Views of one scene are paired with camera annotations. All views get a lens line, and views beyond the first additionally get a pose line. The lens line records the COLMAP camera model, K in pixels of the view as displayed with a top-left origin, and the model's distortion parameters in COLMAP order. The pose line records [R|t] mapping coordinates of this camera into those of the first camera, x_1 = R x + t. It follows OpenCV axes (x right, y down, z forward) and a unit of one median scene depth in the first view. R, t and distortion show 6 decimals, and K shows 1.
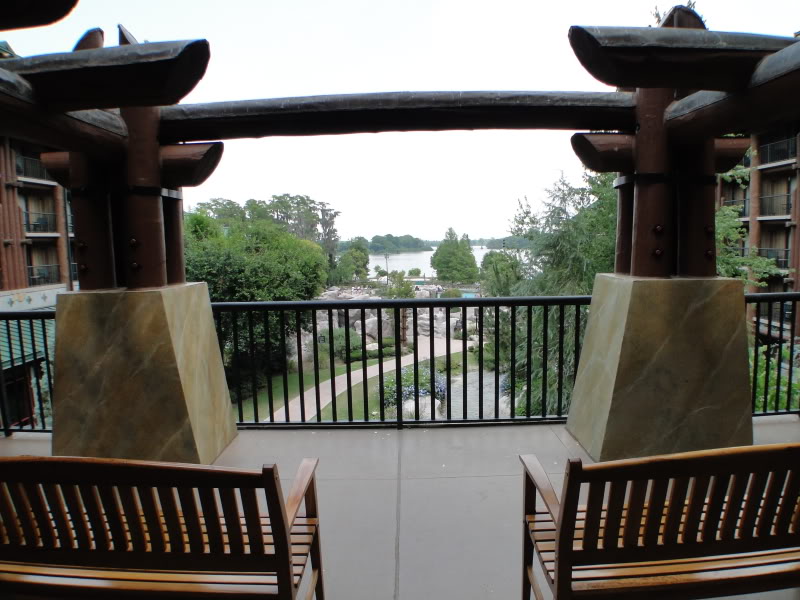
lens RADIAL K [[511.9, 0, 411.0], [0, 511.9, 302.2], [0, 0, 1]] dist [-0.123613, -0.000053]
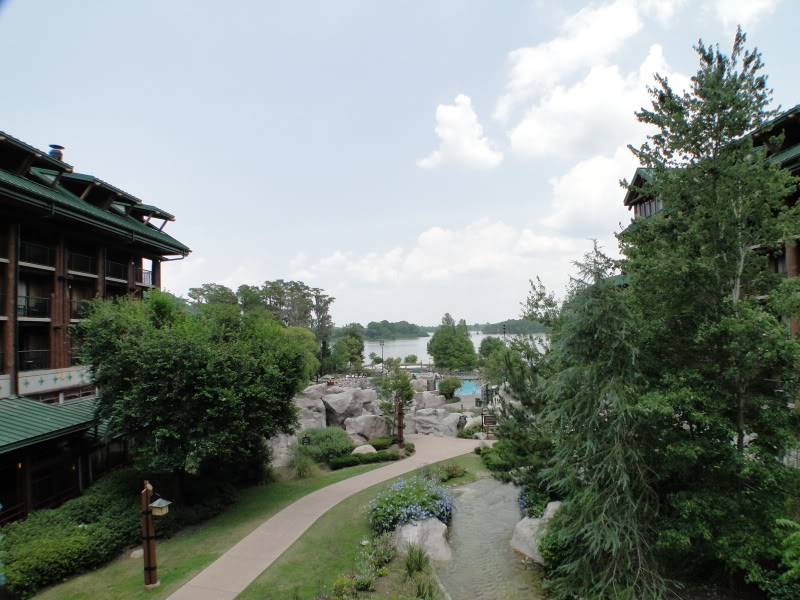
lens RADIAL K [[511.9, 0, 411.0], [0, 511.9, 302.2], [0, 0, 1]] dist [-0.123613, -0.000053]
pose [[0.999928, -0.008137, 0.008782, -0.001894], [0.009487, 0.985968, -0.166665, -0.013231], [-0.007303, 0.166736, 0.985974, 0.095628]]
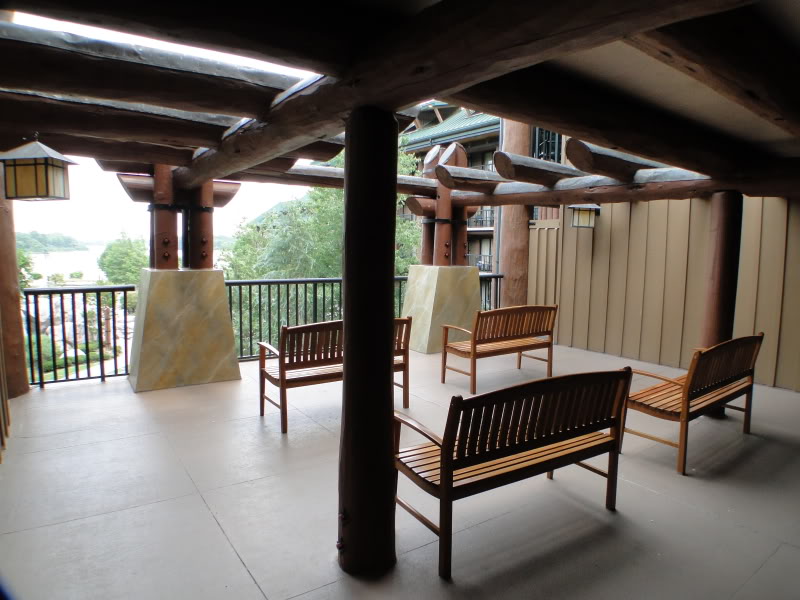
lens RADIAL K [[511.9, 0, 411.0], [0, 511.9, 302.2], [0, 0, 1]] dist [-0.123613, -0.000053]
pose [[0.807505, -0.027044, 0.589240, -0.082740], [0.029581, 0.999548, 0.005337, 0.007974], [-0.589118, 0.013120, 0.807940, -0.063340]]
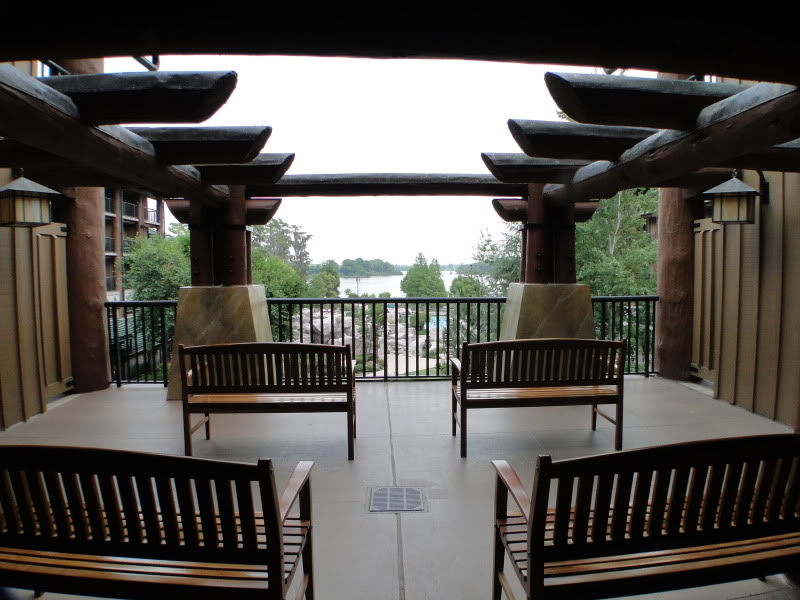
lens RADIAL K [[511.9, 0, 411.0], [0, 511.9, 302.2], [0, 0, 1]] dist [-0.123613, -0.000053]
pose [[0.998131, 0.013615, 0.059581, -0.004393], [-0.010773, 0.998801, -0.047761, 0.008671], [-0.060160, 0.047030, 0.997080, -0.061179]]
